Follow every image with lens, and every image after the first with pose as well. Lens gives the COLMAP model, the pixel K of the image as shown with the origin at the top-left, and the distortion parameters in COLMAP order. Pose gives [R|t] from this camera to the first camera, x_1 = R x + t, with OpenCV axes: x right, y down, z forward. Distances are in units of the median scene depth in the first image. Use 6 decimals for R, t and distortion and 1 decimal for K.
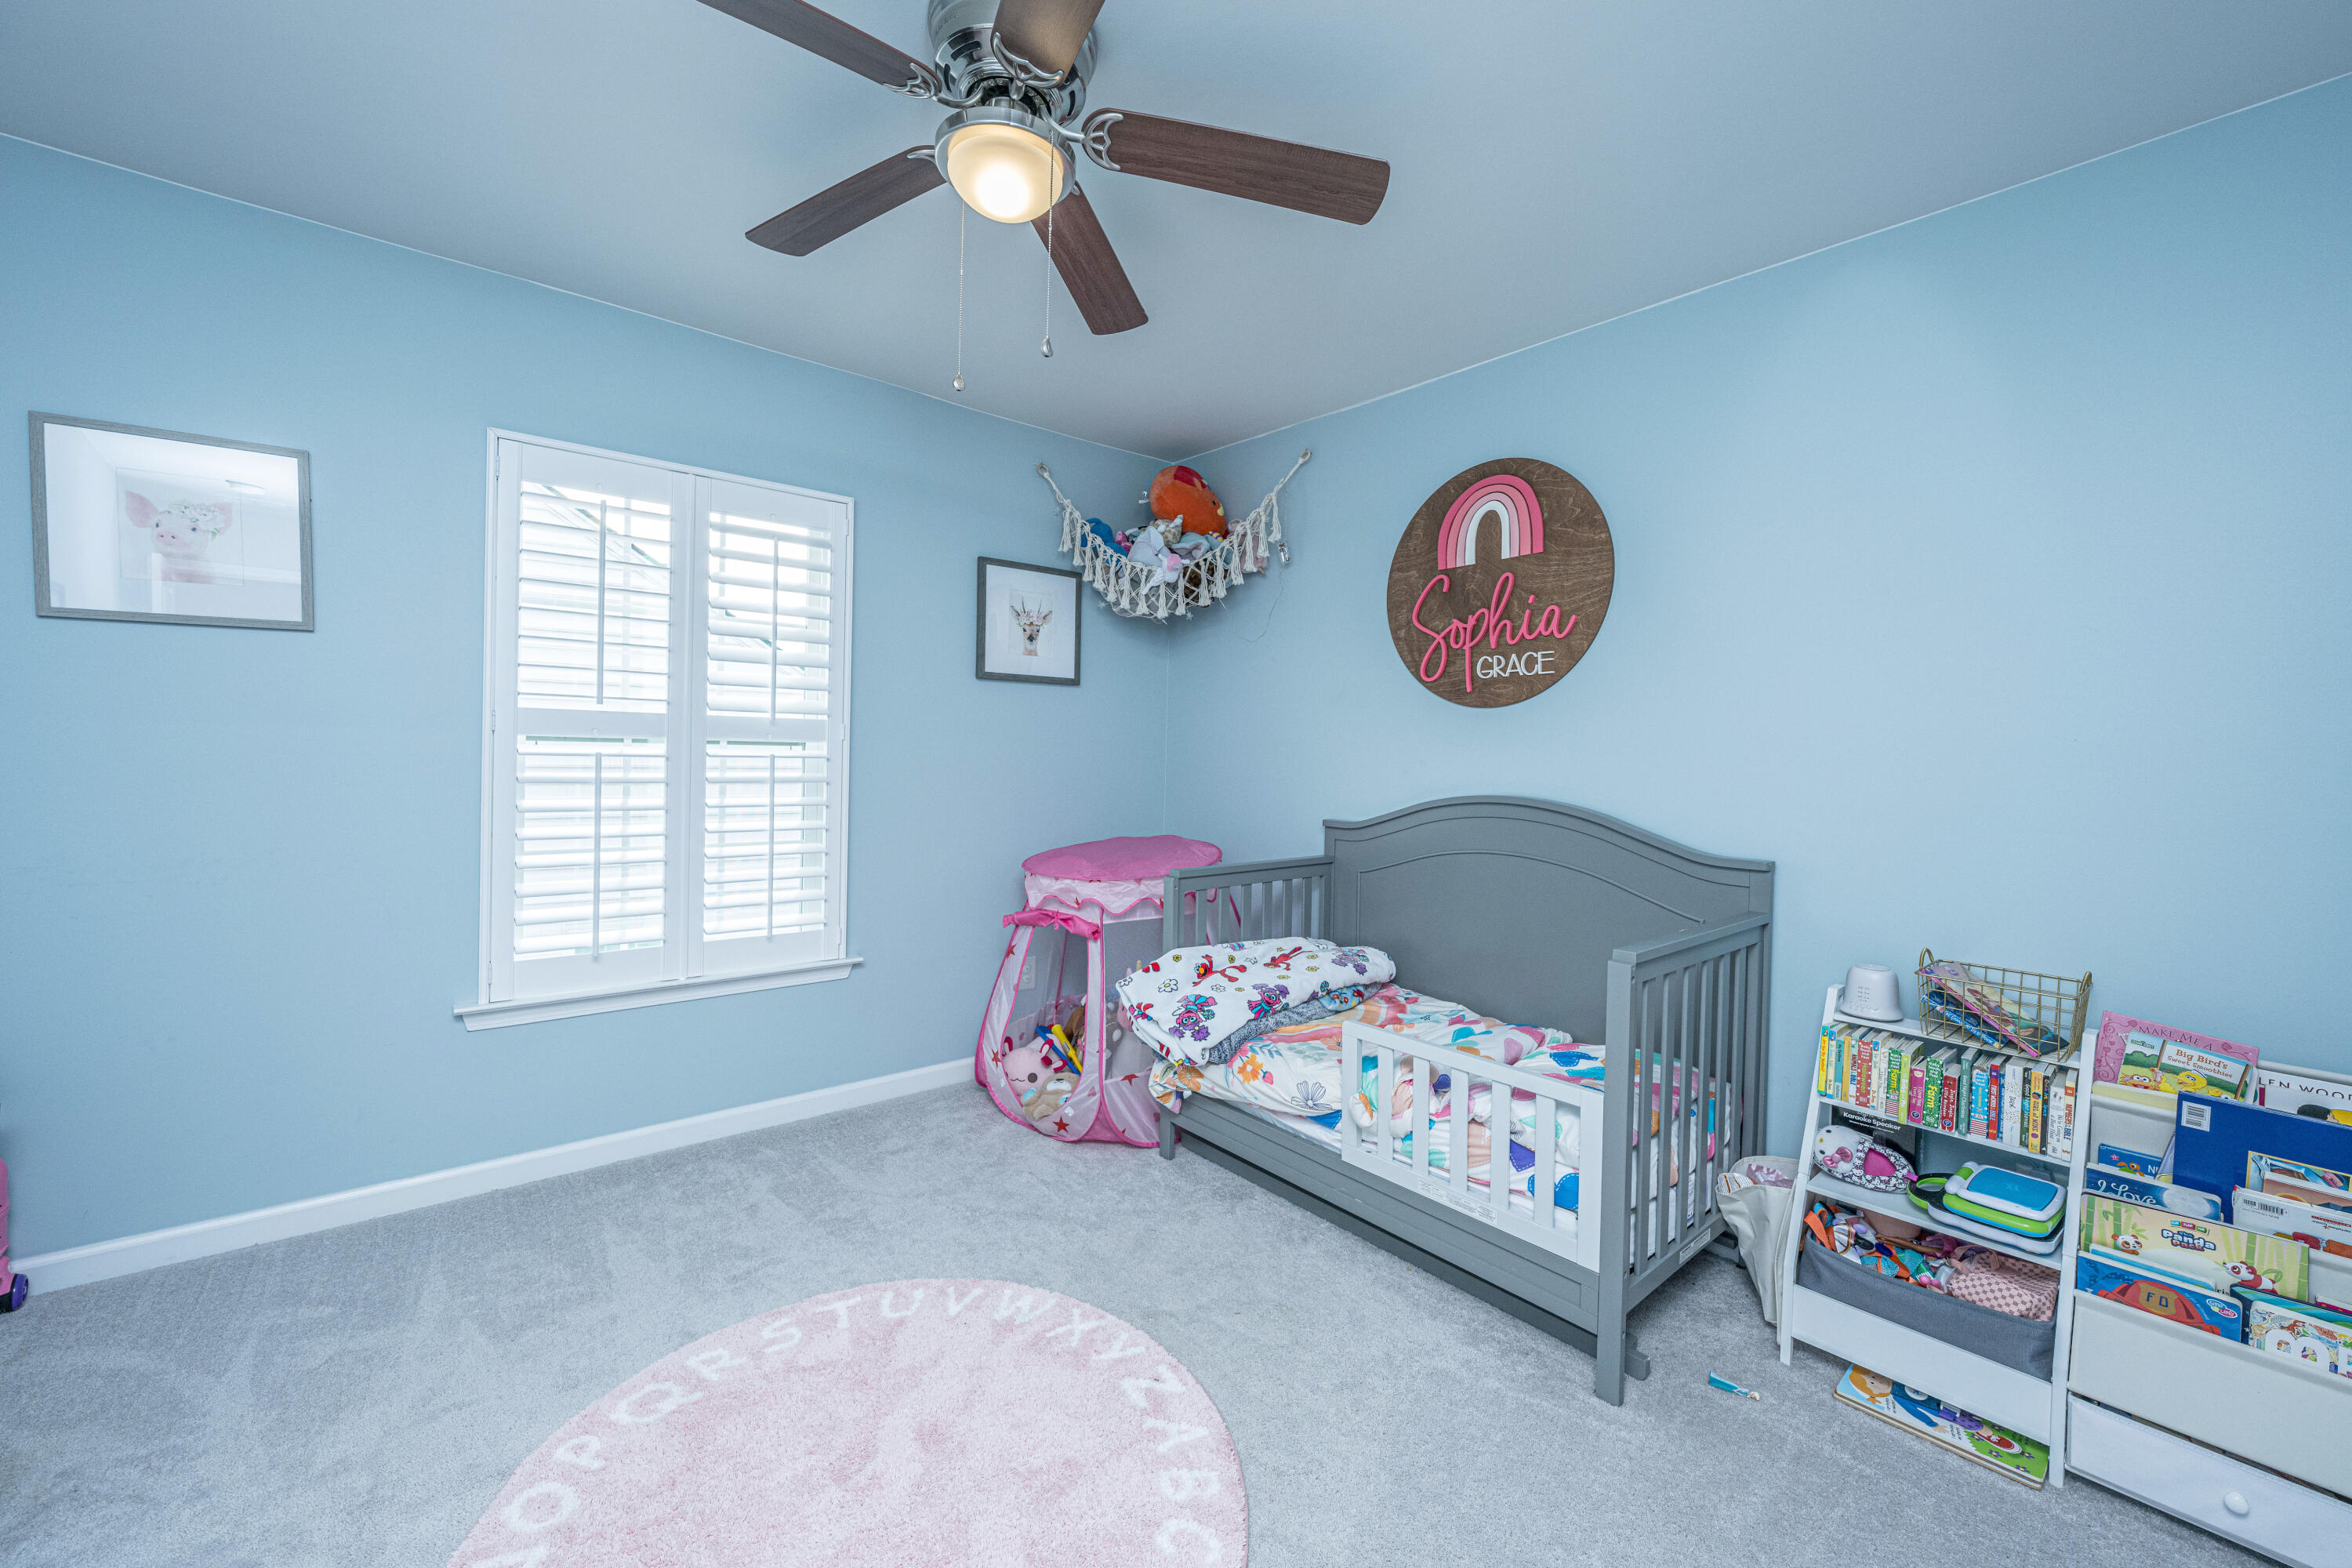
lens RADIAL K [[957.1, 0, 1176.7], [0, 957.1, 767.1], [0, 0, 1]] dist [-0.002810, 0.001034]
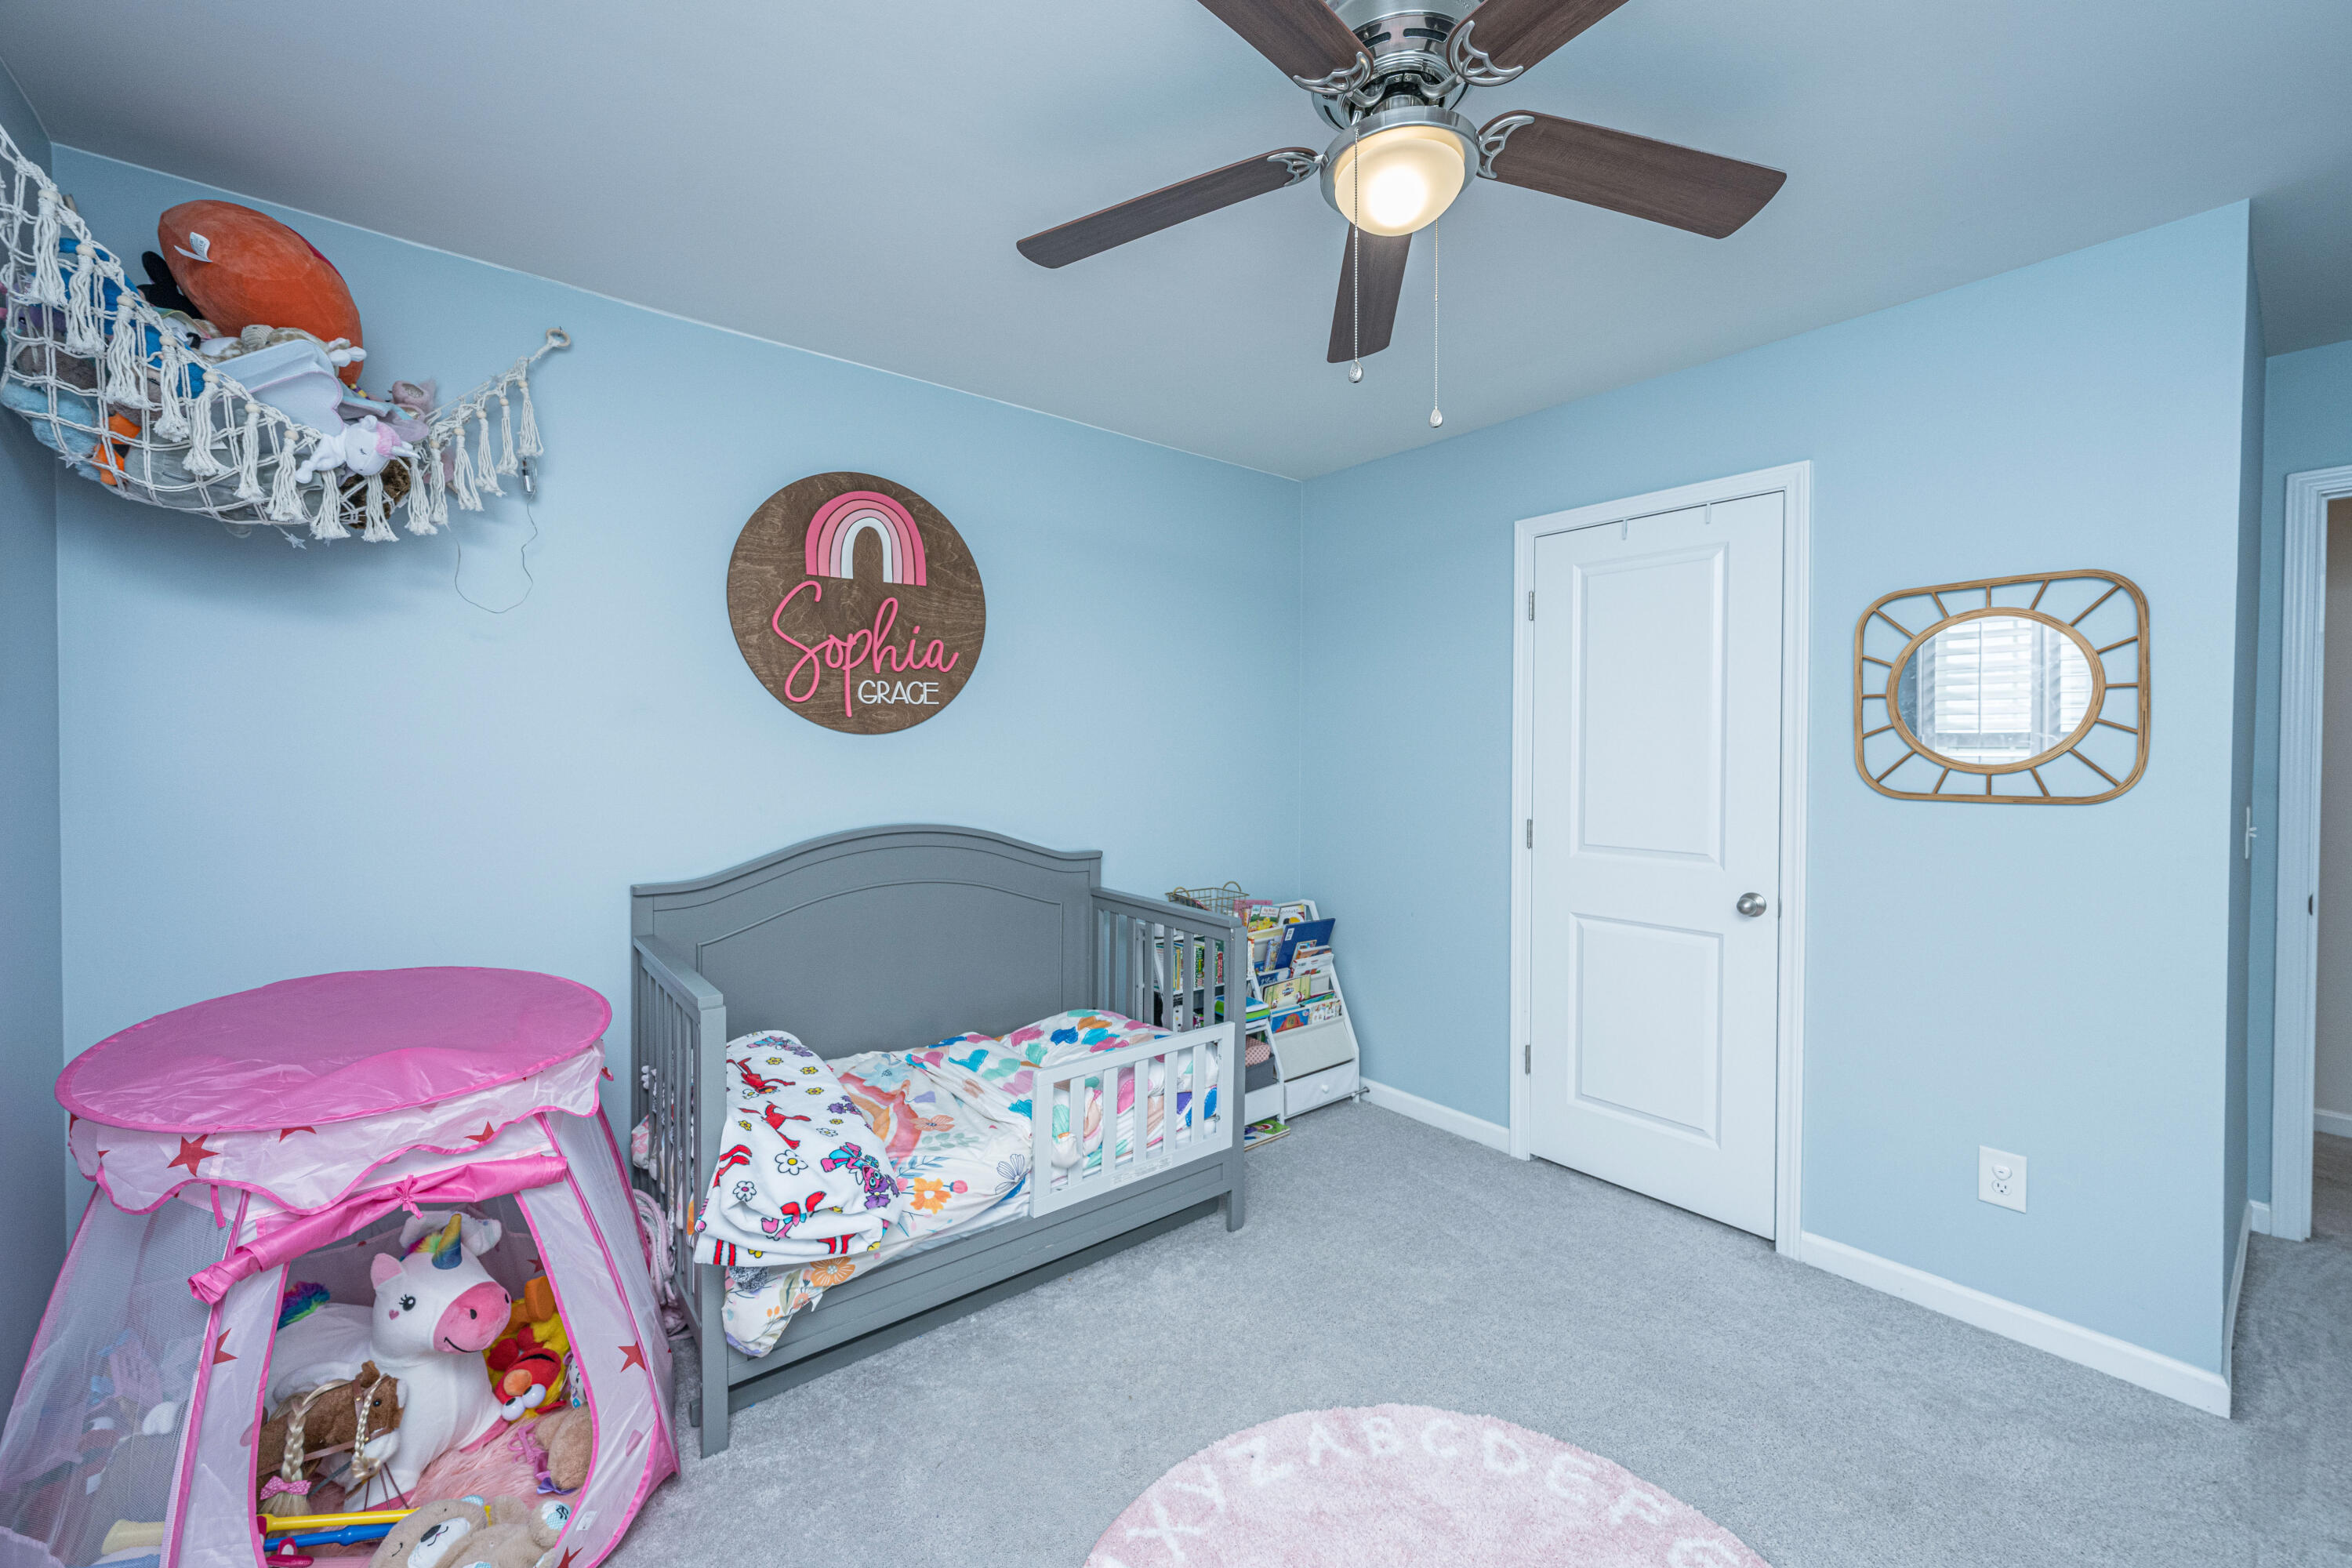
lens RADIAL K [[957.1, 0, 1175.4], [0, 957.1, 766.8], [0, 0, 1]] dist [-0.002810, 0.001034]
pose [[0.005125, -0.039537, 0.999205, -0.656739], [0.016578, 0.999084, 0.039447, -0.065635], [-0.999849, 0.016362, 0.005776, 0.725130]]
